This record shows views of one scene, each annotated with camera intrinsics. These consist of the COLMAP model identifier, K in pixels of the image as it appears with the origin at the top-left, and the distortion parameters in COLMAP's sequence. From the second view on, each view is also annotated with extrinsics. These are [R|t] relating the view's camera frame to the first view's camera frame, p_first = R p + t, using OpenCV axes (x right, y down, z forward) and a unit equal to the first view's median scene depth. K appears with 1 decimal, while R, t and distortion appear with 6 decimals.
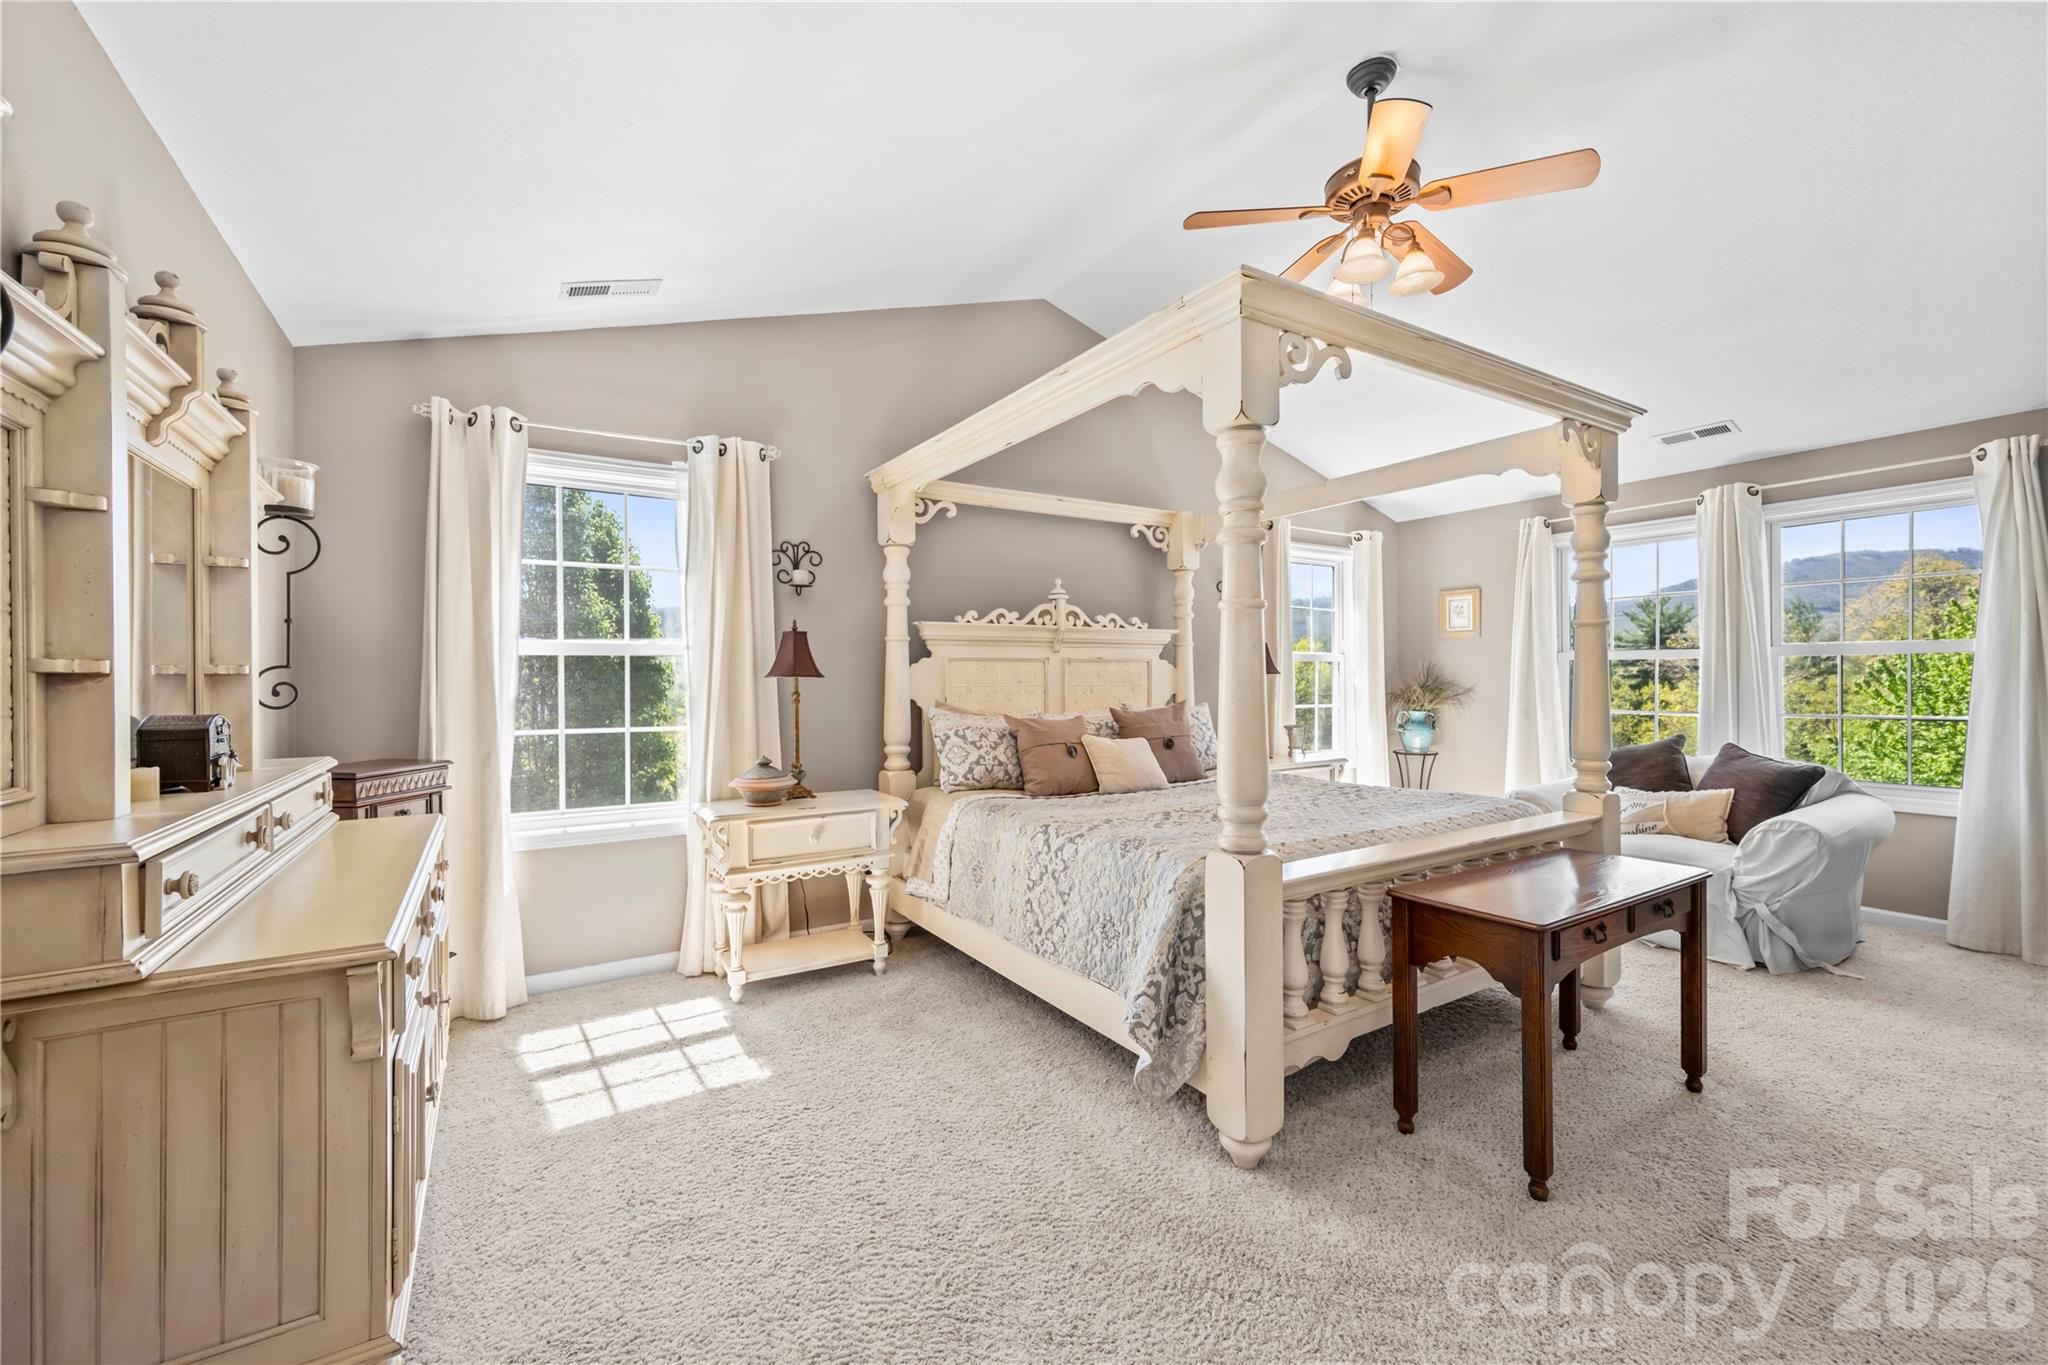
lens RADIAL K [[825.4, 0, 1025.3], [0, 825.4, 669.2], [0, 0, 1]] dist [-0.012423, -0.000162]
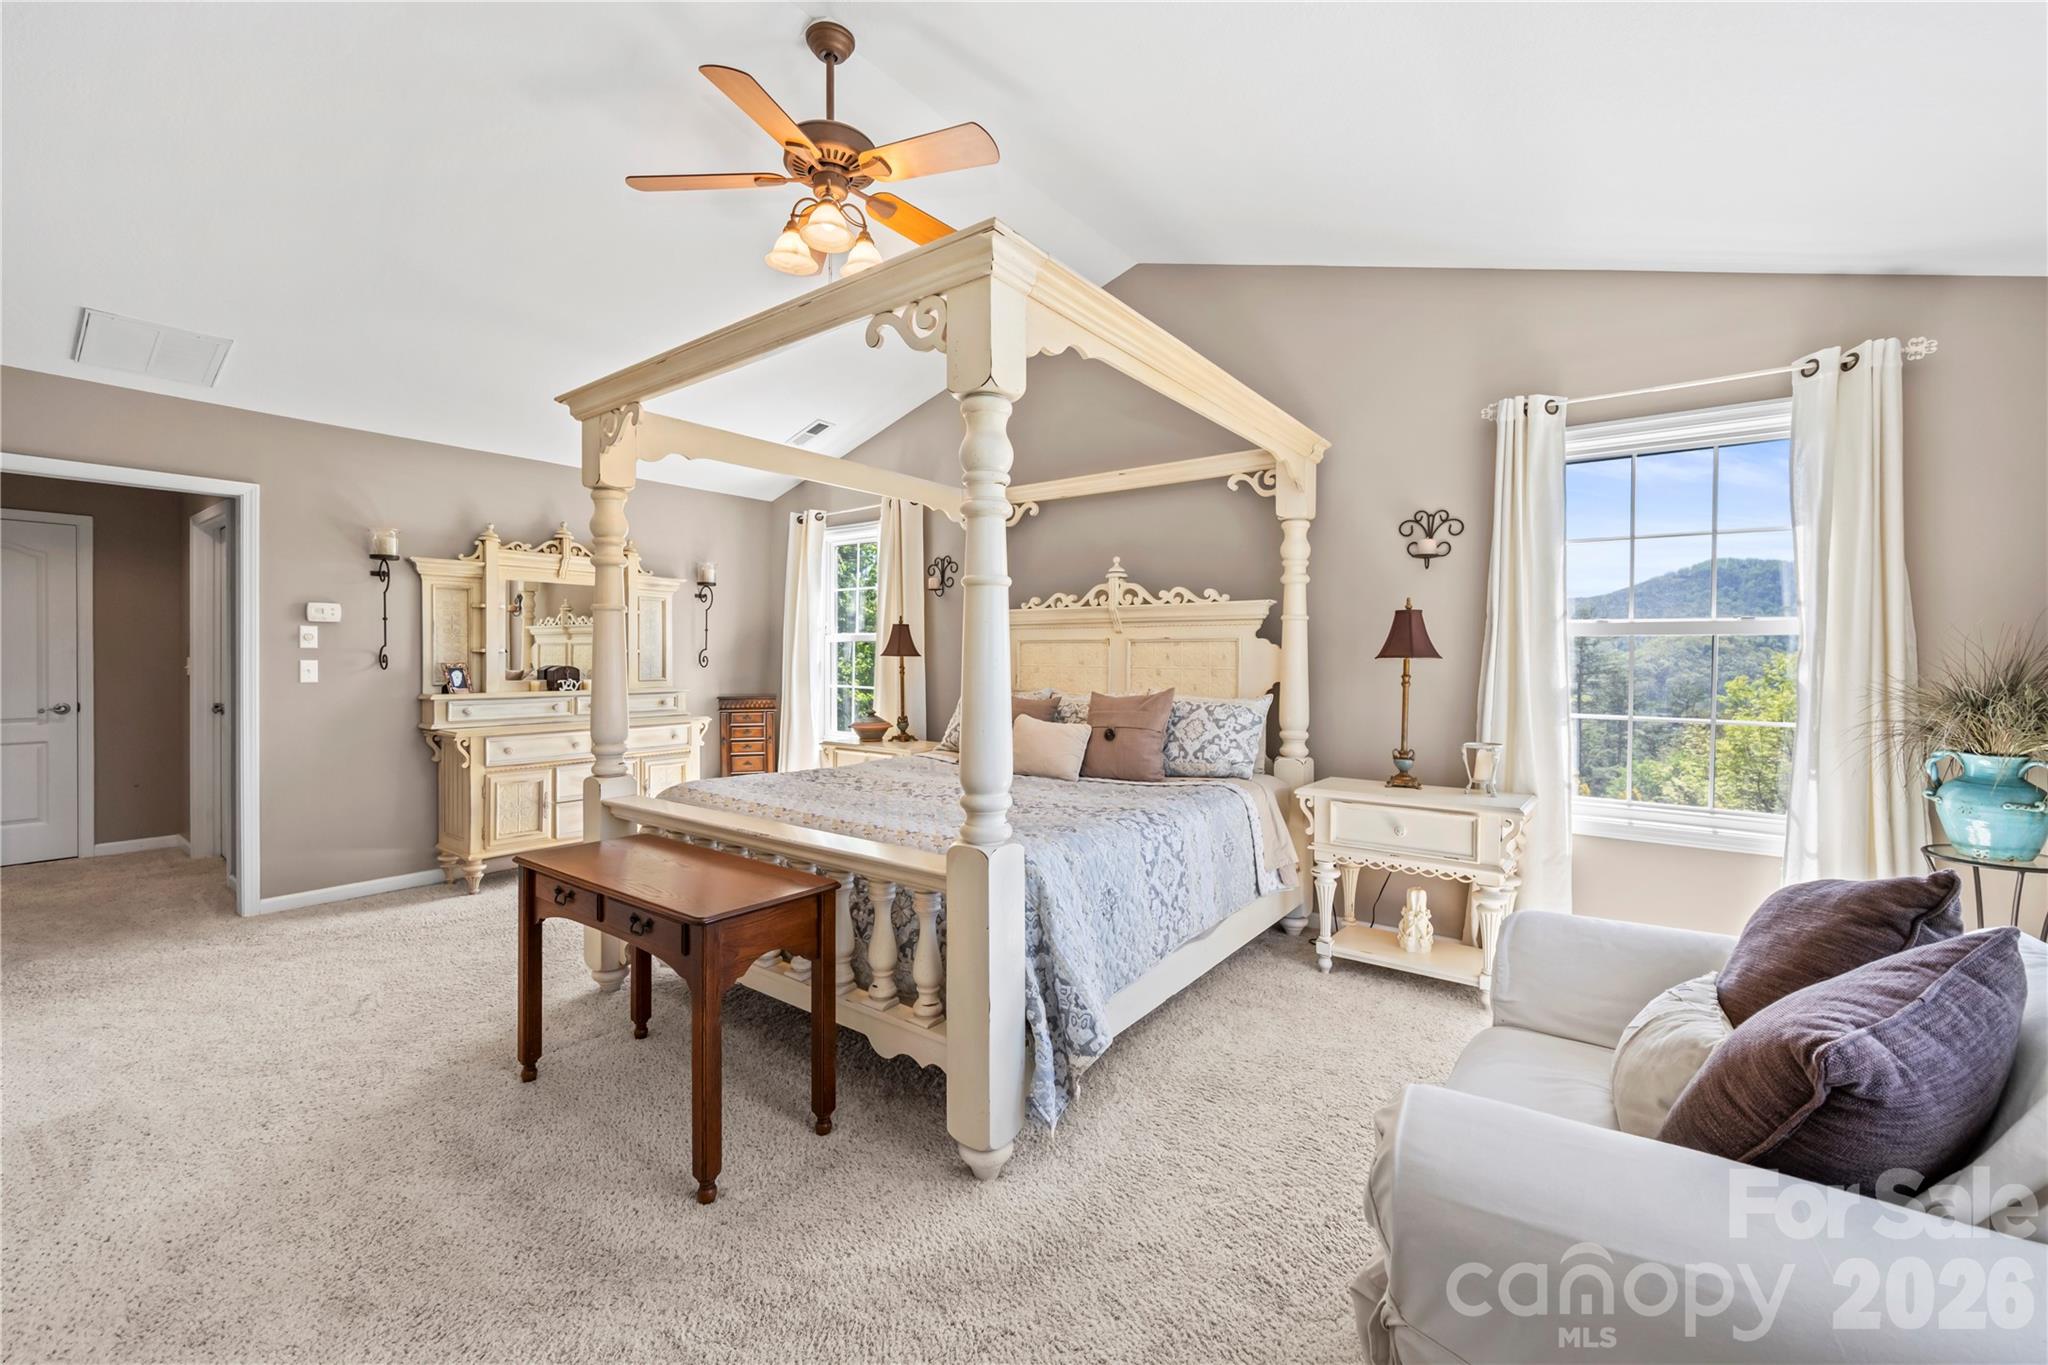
lens RADIAL K [[825.4, 0, 1059.9], [0, 825.4, 676.0], [0, 0, 1]] dist [-0.012423, -0.000162]
pose [[0.369599, 0.028650, -0.928750, 0.870054], [0.000009, 0.999524, 0.030837, 0.000325], [0.929192, -0.011405, 0.369423, 0.548645]]
